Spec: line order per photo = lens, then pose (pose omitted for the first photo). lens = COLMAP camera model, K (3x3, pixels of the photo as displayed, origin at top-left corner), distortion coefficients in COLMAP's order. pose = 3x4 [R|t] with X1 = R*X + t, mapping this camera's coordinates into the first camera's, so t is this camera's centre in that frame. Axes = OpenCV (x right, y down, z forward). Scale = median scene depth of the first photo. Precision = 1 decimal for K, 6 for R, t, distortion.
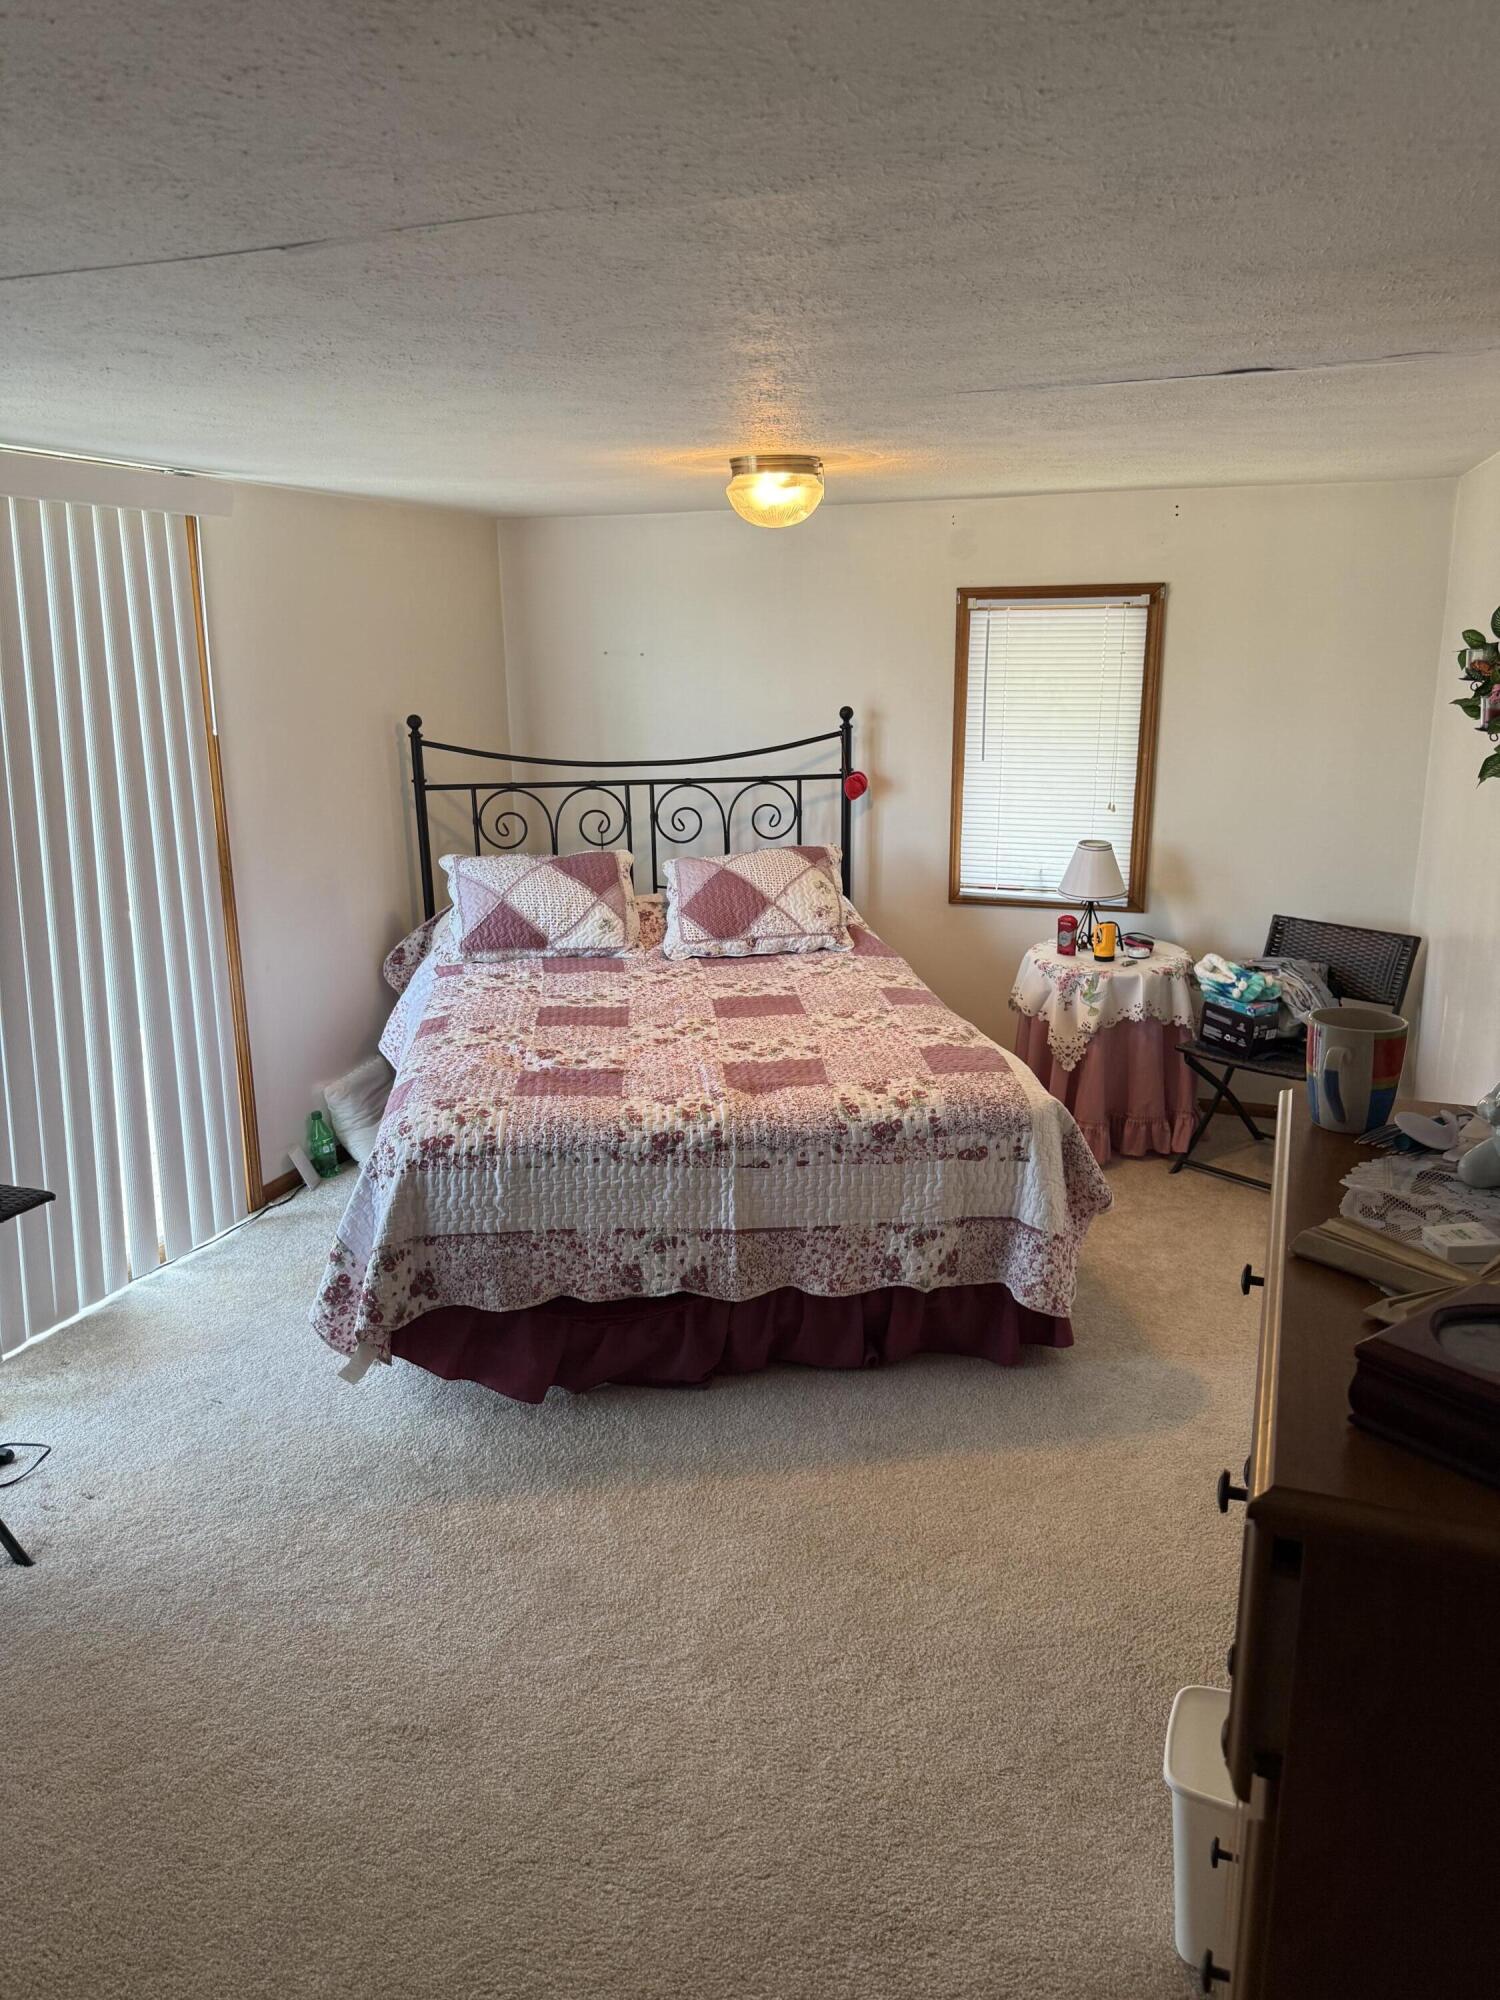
lens RADIAL K [[1400.9, 0, 759.4], [0, 1400.9, 1000.7], [0, 0, 1]] dist [0.109075, -0.163657]
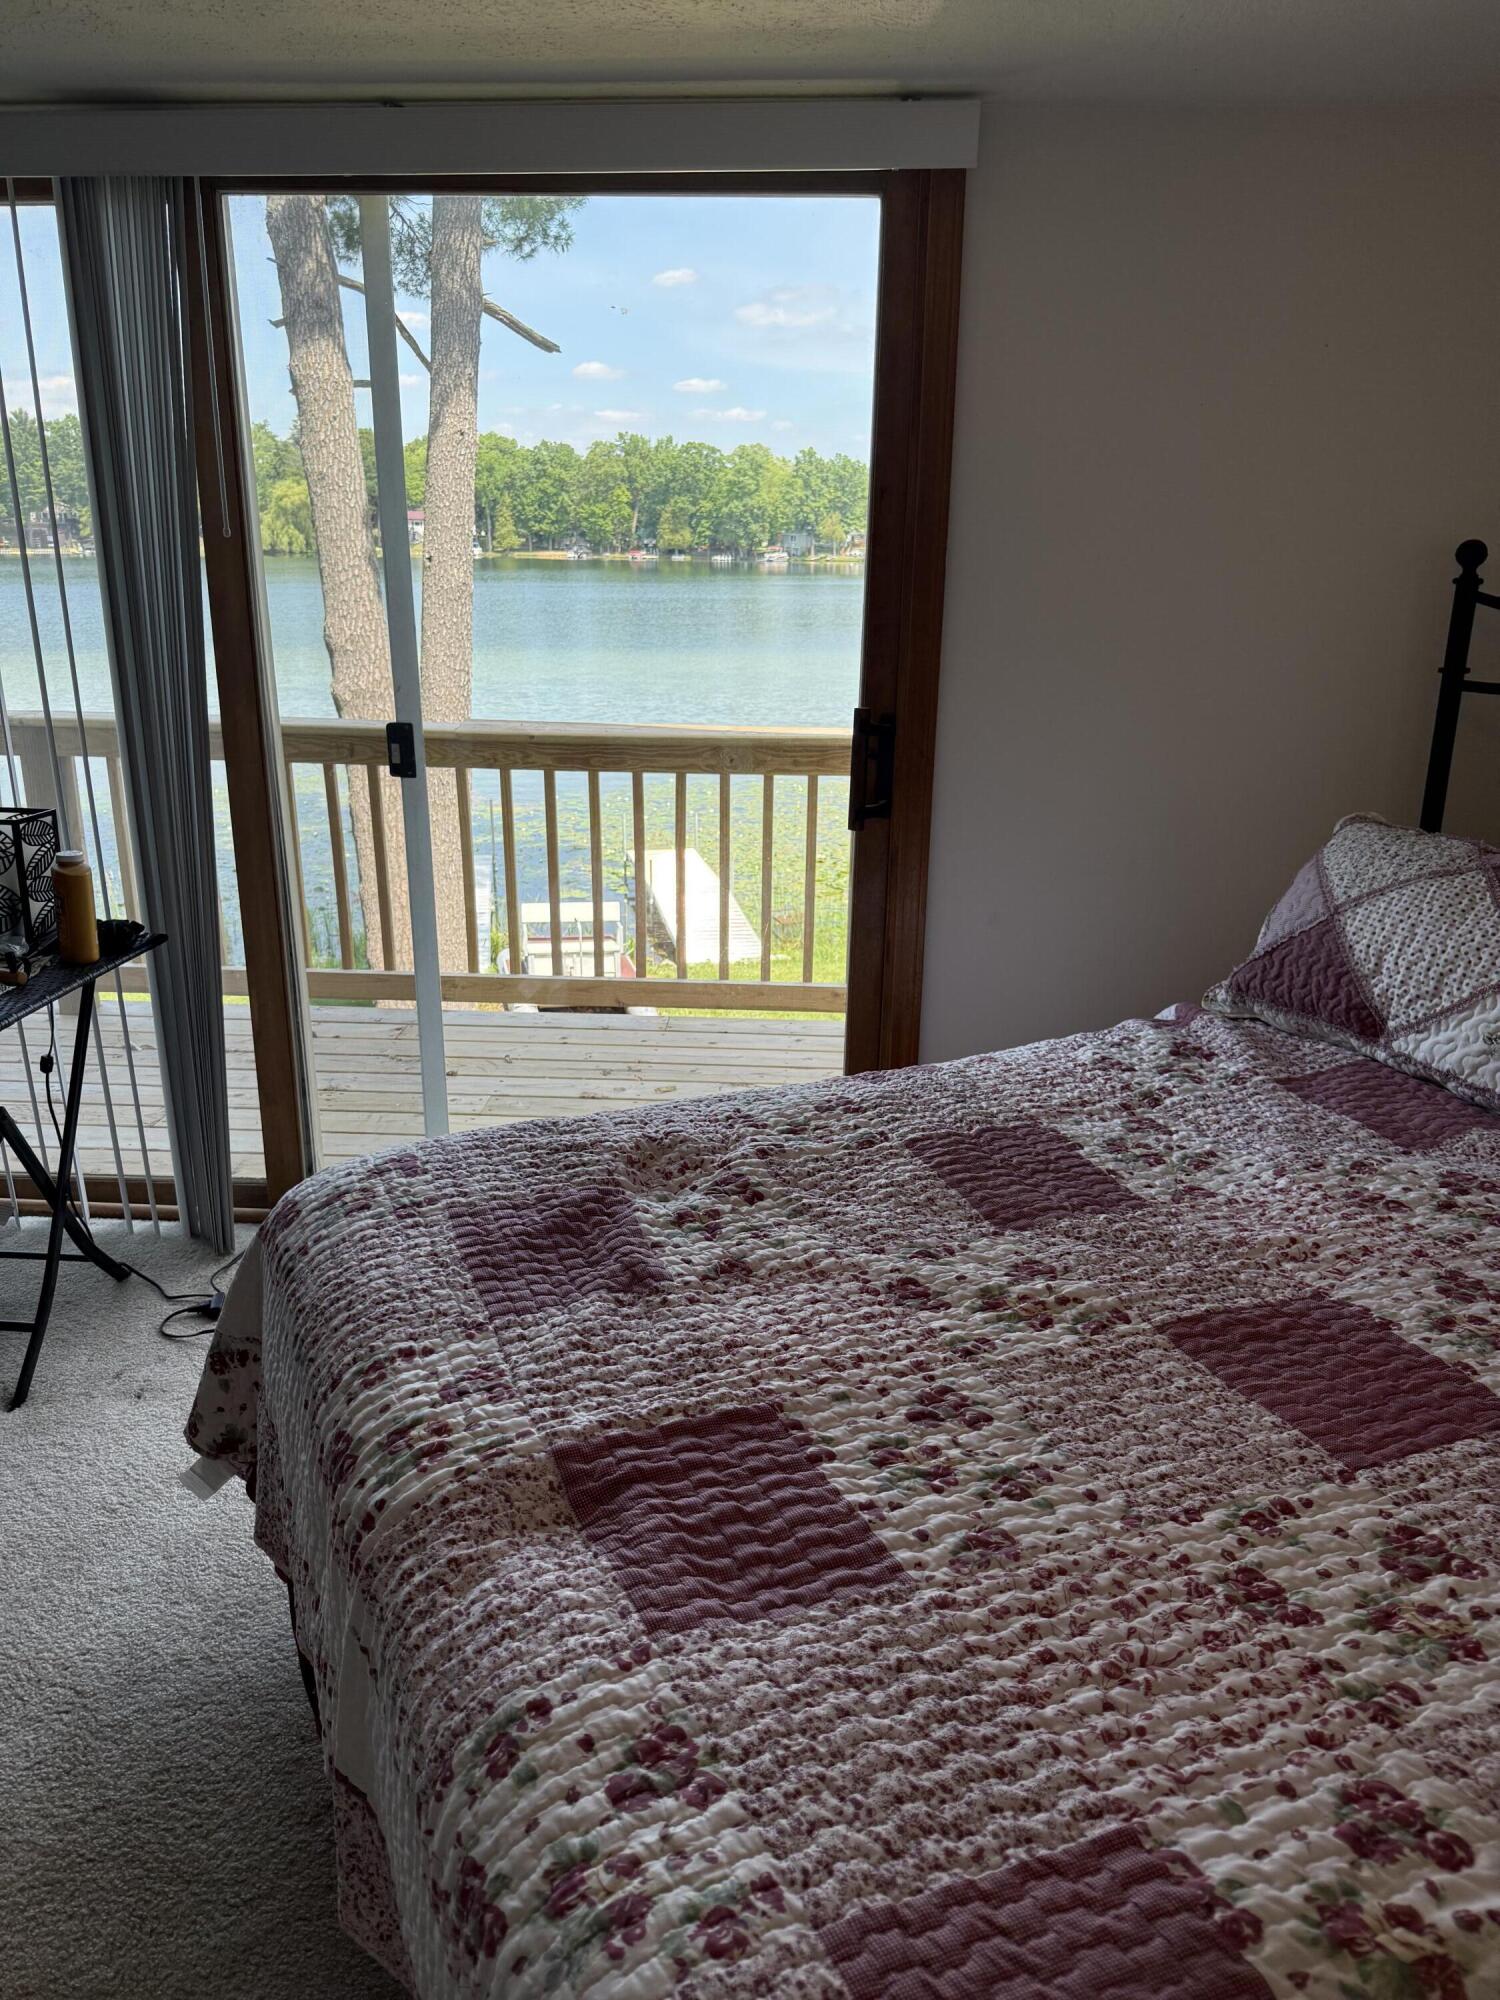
lens RADIAL K [[1400.9, 0, 759.4], [0, 1400.9, 1000.7], [0, 0, 1]] dist [0.109075, -0.163657]
pose [[0.269430, 0.306413, -0.912972, 0.270370], [-0.247358, 0.938243, 0.241896, -0.140530], [0.930710, 0.160657, 0.328585, 0.811684]]
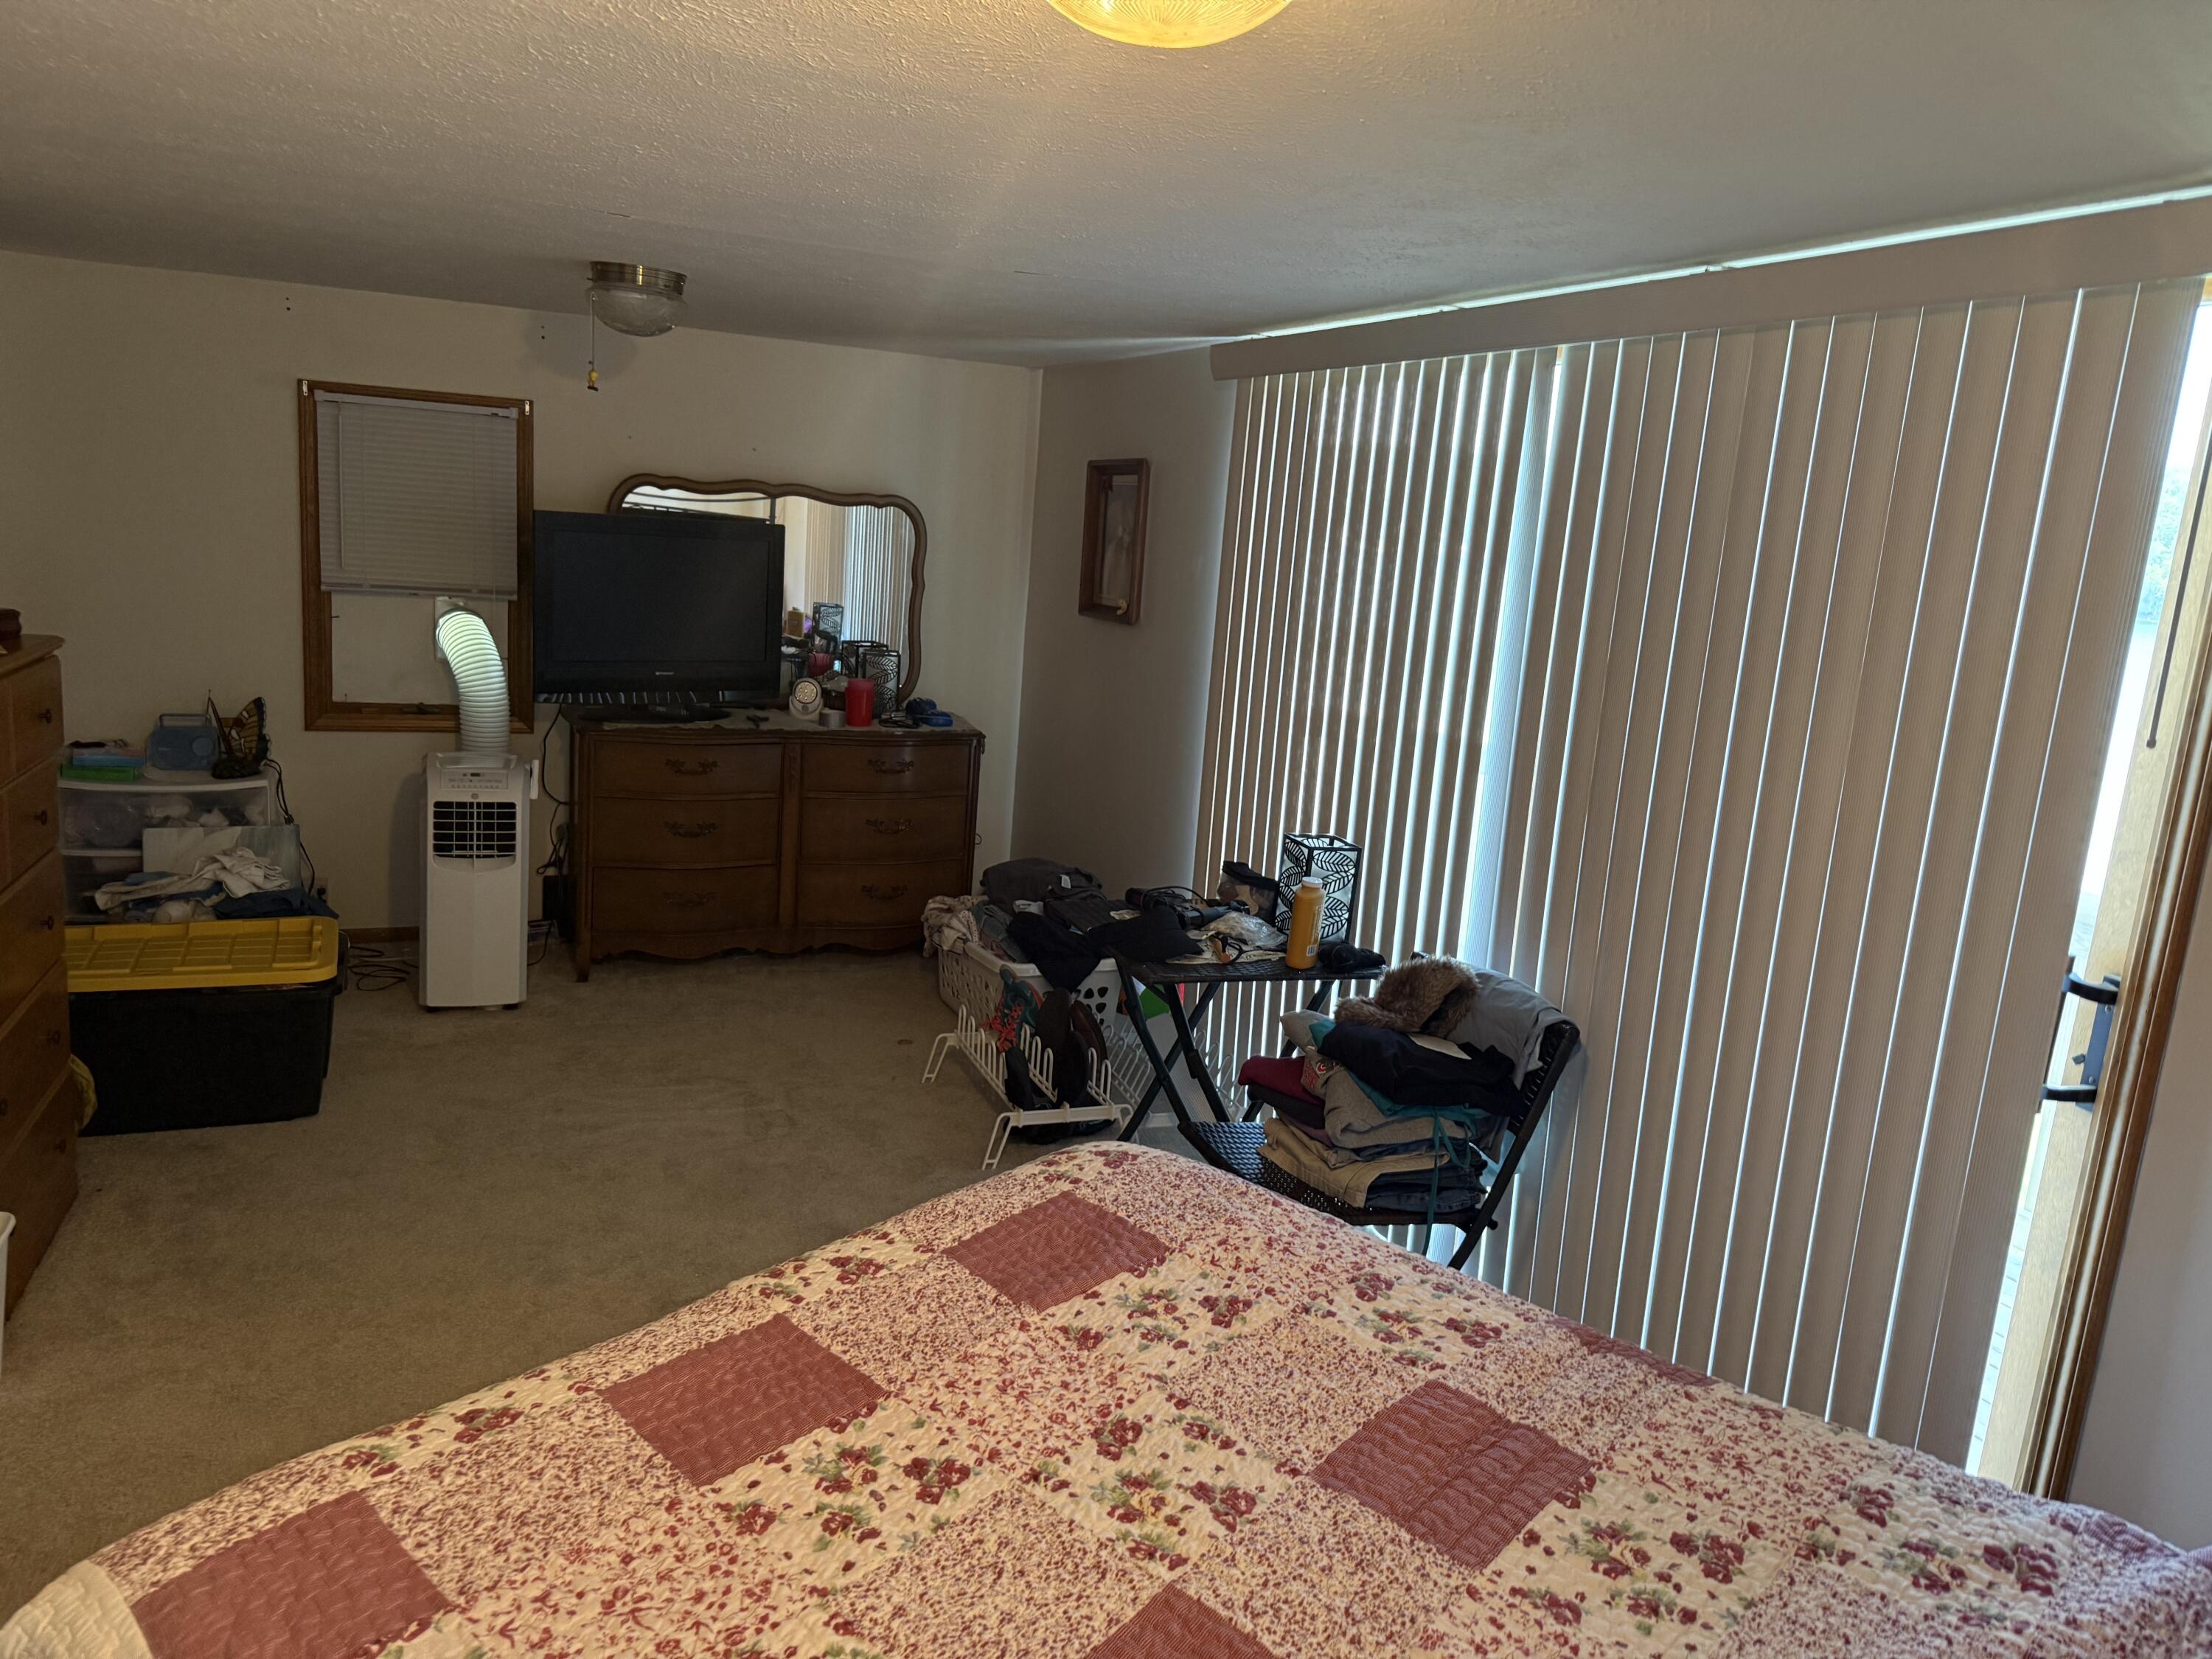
lens RADIAL K [[1549.4, 0, 1106.0], [0, 1549.4, 829.5], [0, 0, 1]] dist [0.109075, -0.163657]
pose [[-0.745249, 0.069875, -0.663115, 0.226367], [-0.233385, 0.904251, 0.357578, -0.294383], [0.624608, 0.421246, -0.657584, 1.227876]]
